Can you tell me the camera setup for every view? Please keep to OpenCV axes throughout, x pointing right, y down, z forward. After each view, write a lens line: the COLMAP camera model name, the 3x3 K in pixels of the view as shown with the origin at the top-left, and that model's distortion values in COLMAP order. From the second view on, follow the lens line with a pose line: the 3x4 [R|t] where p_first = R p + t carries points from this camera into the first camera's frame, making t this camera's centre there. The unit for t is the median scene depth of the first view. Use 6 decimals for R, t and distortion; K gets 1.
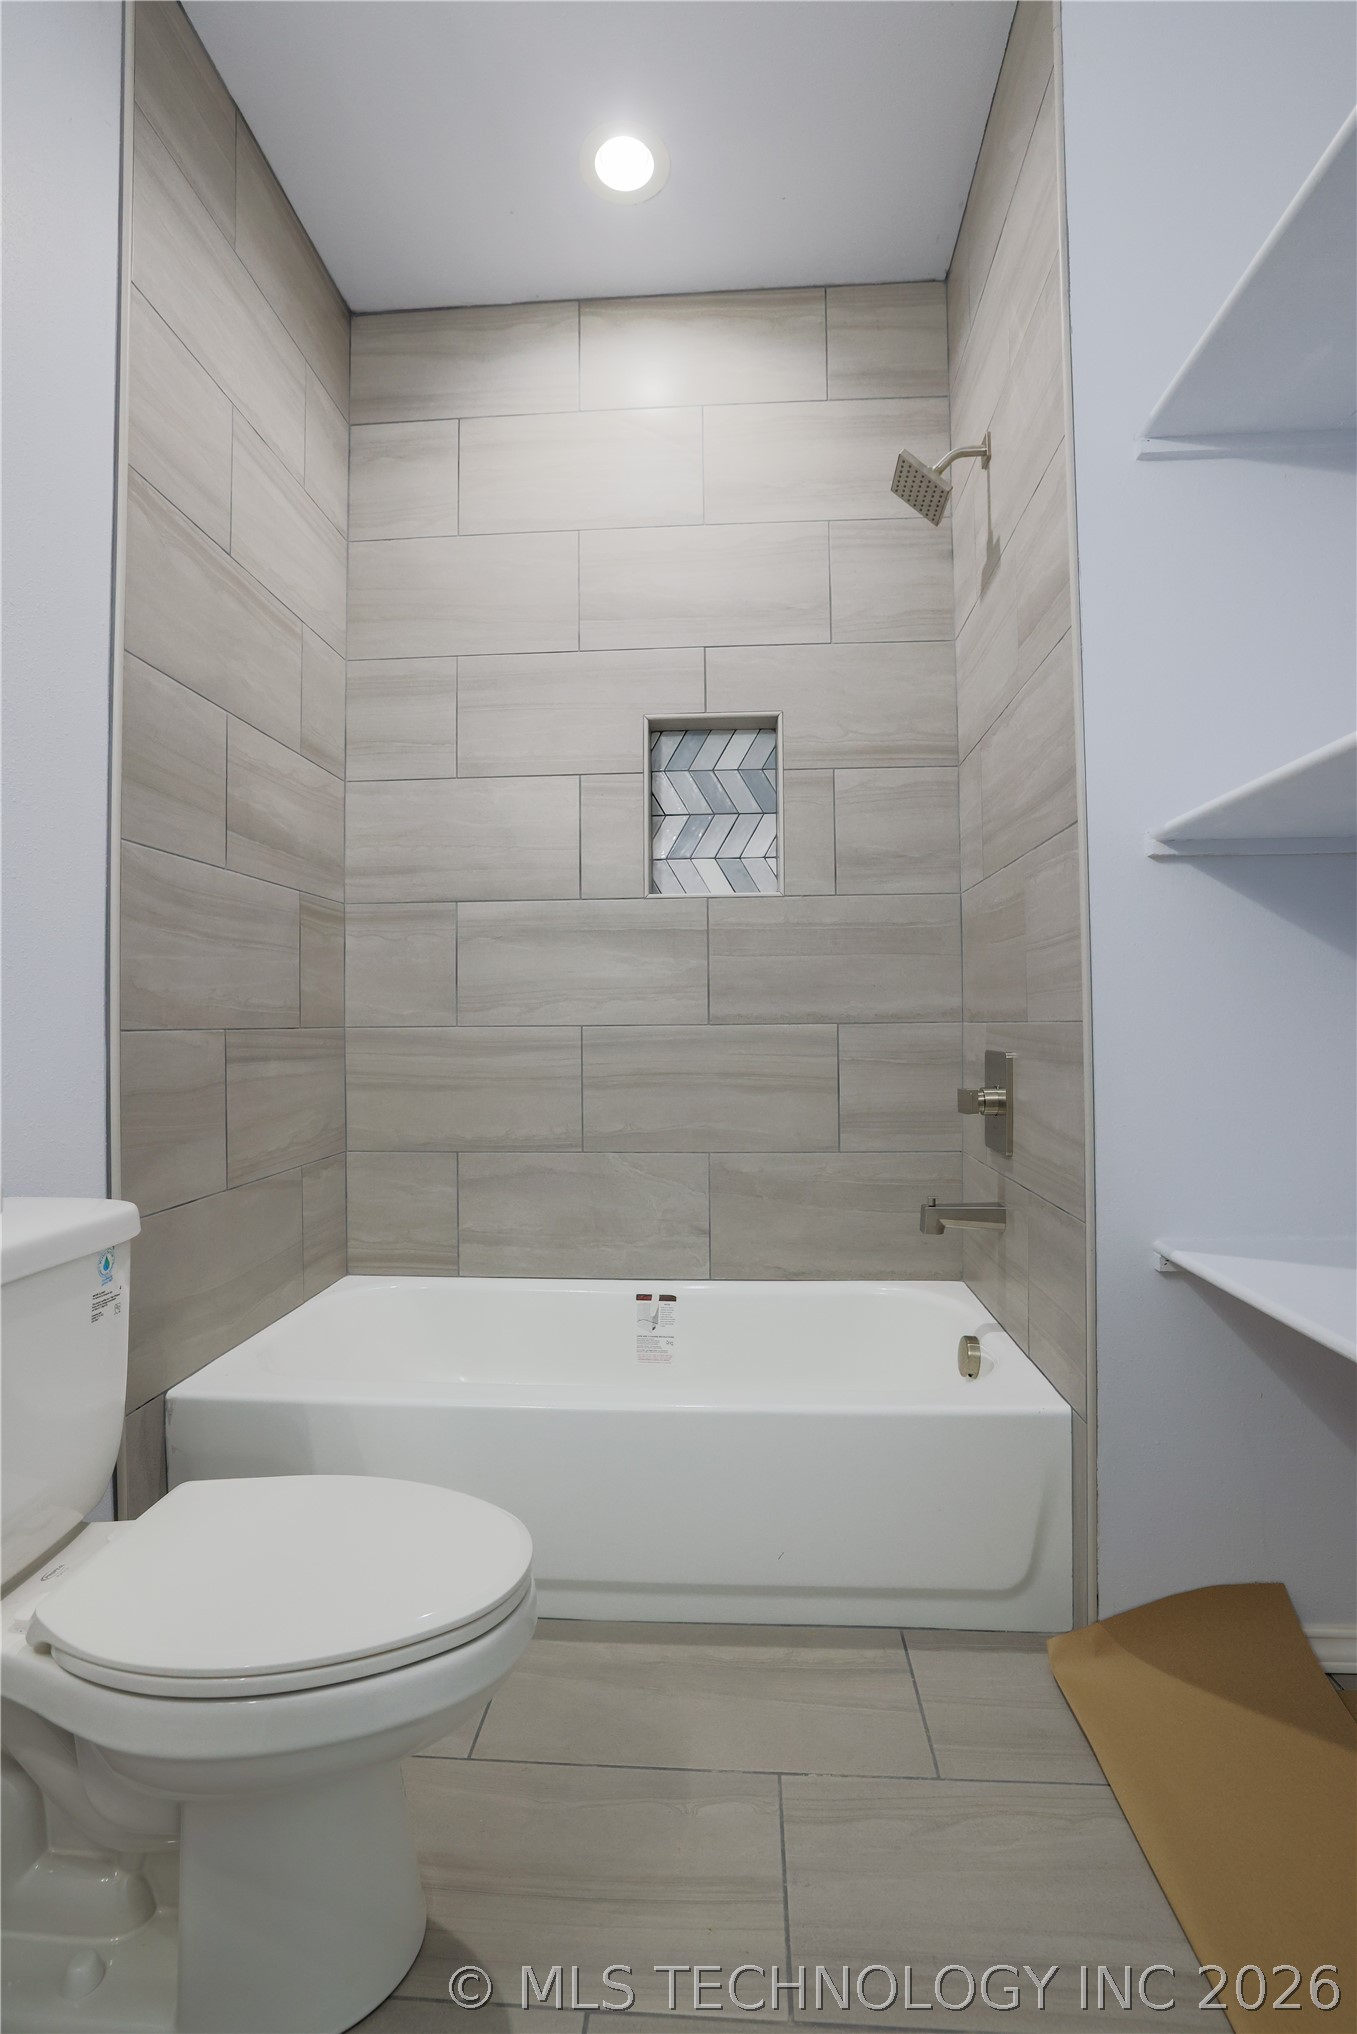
lens RADIAL K [[952.4, 0, 681.4], [0, 952.4, 1001.8], [0, 0, 1]] dist [-0.026048, 0.002324]
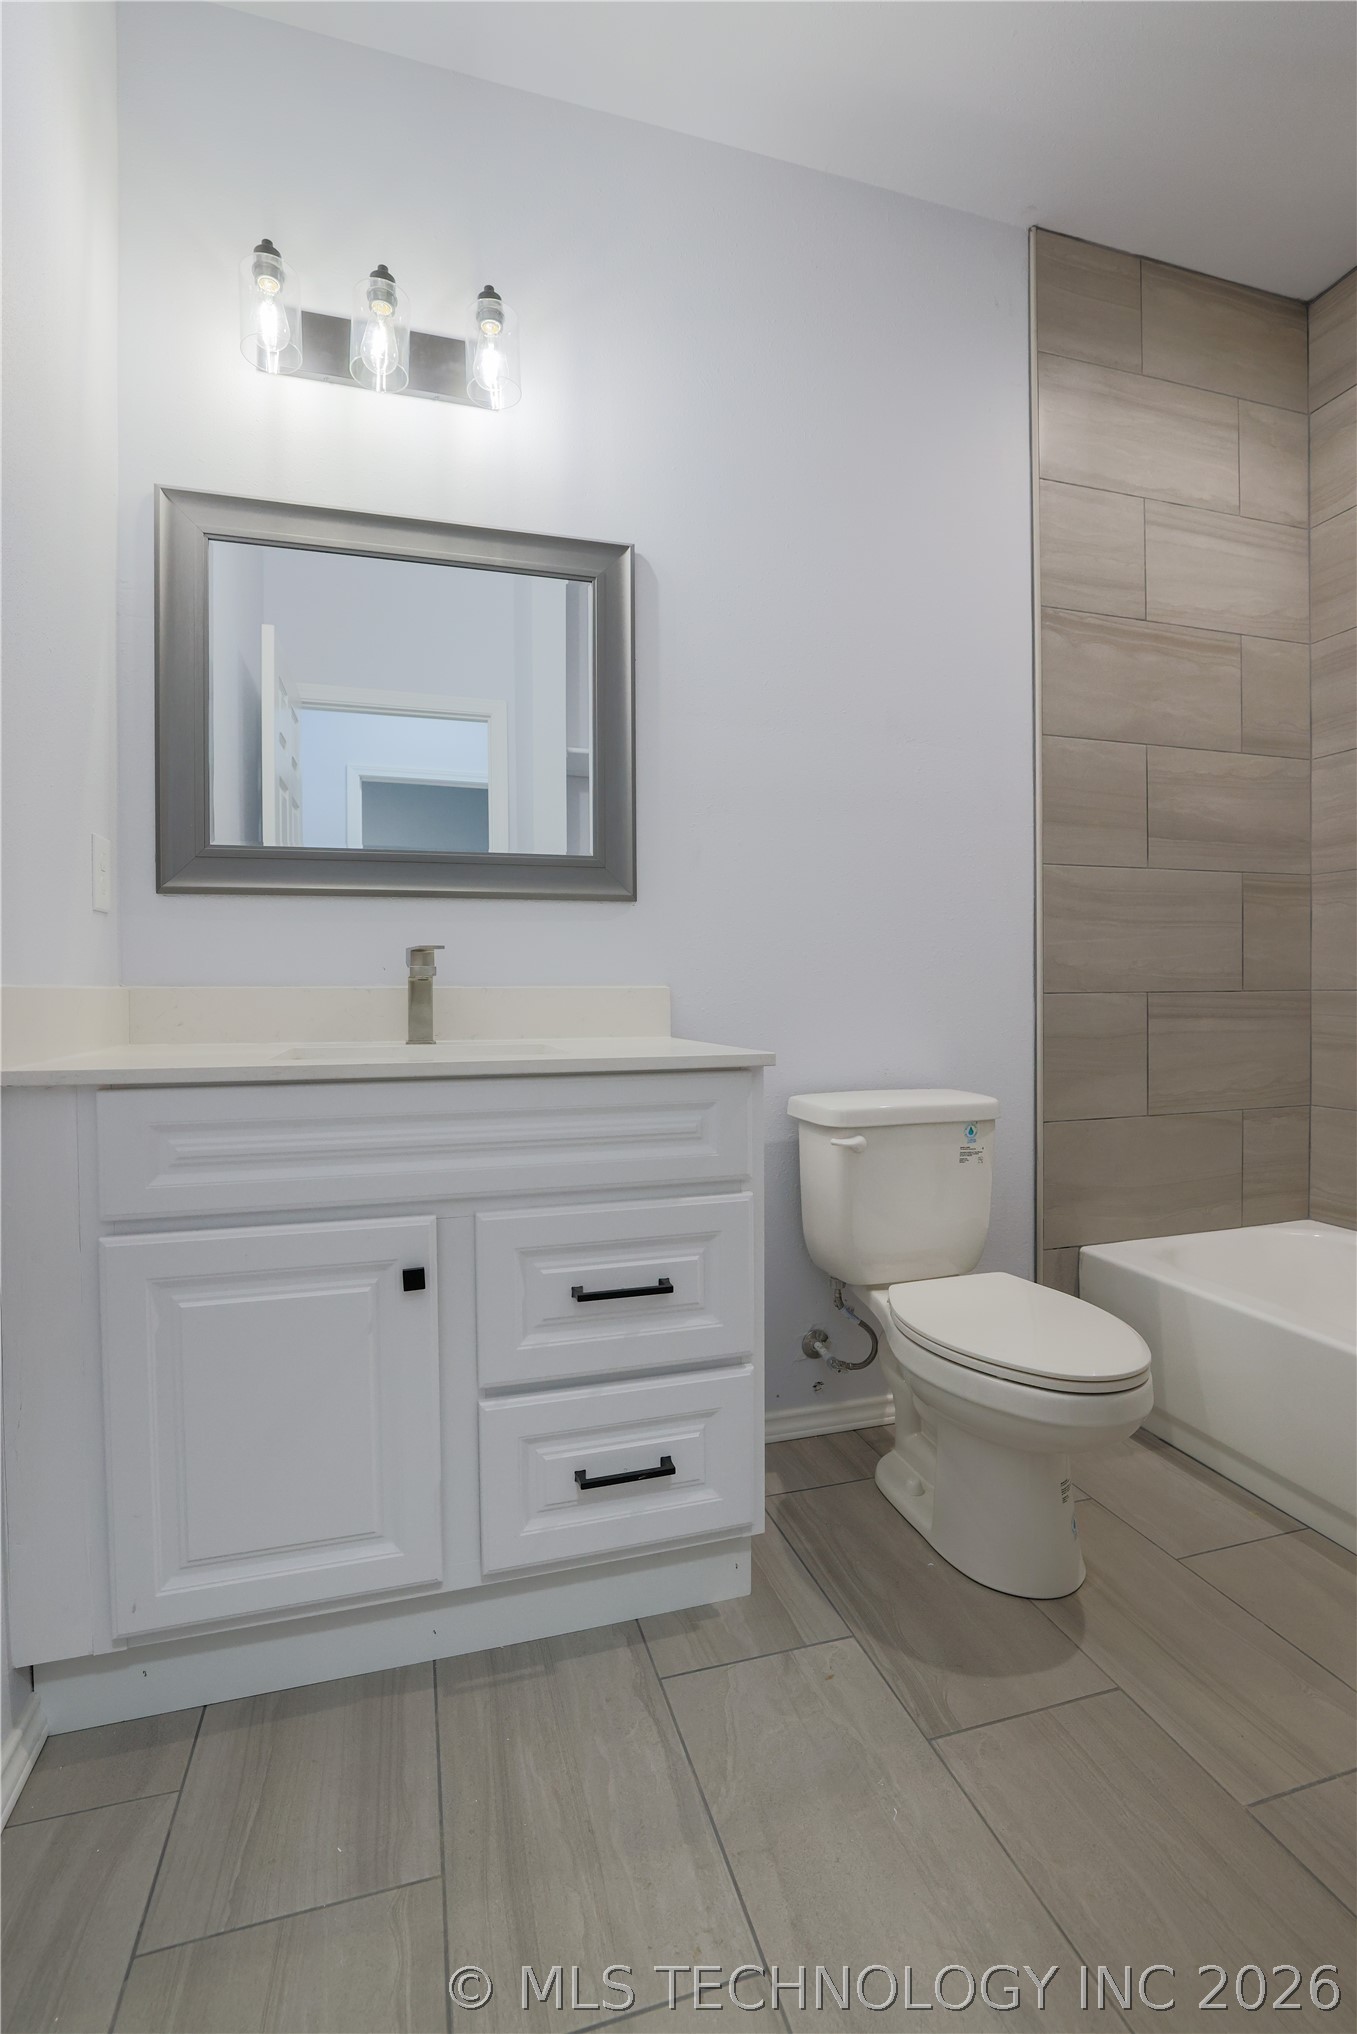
lens RADIAL K [[952.4, 0, 685.6], [0, 952.4, 1012.3], [0, 0, 1]] dist [-0.026048, 0.002324]
pose [[0.340327, 0.027018, -0.939919, 0.487386], [0.025676, 0.998947, 0.038012, -0.008519], [0.939957, -0.037070, 0.339275, -0.033950]]
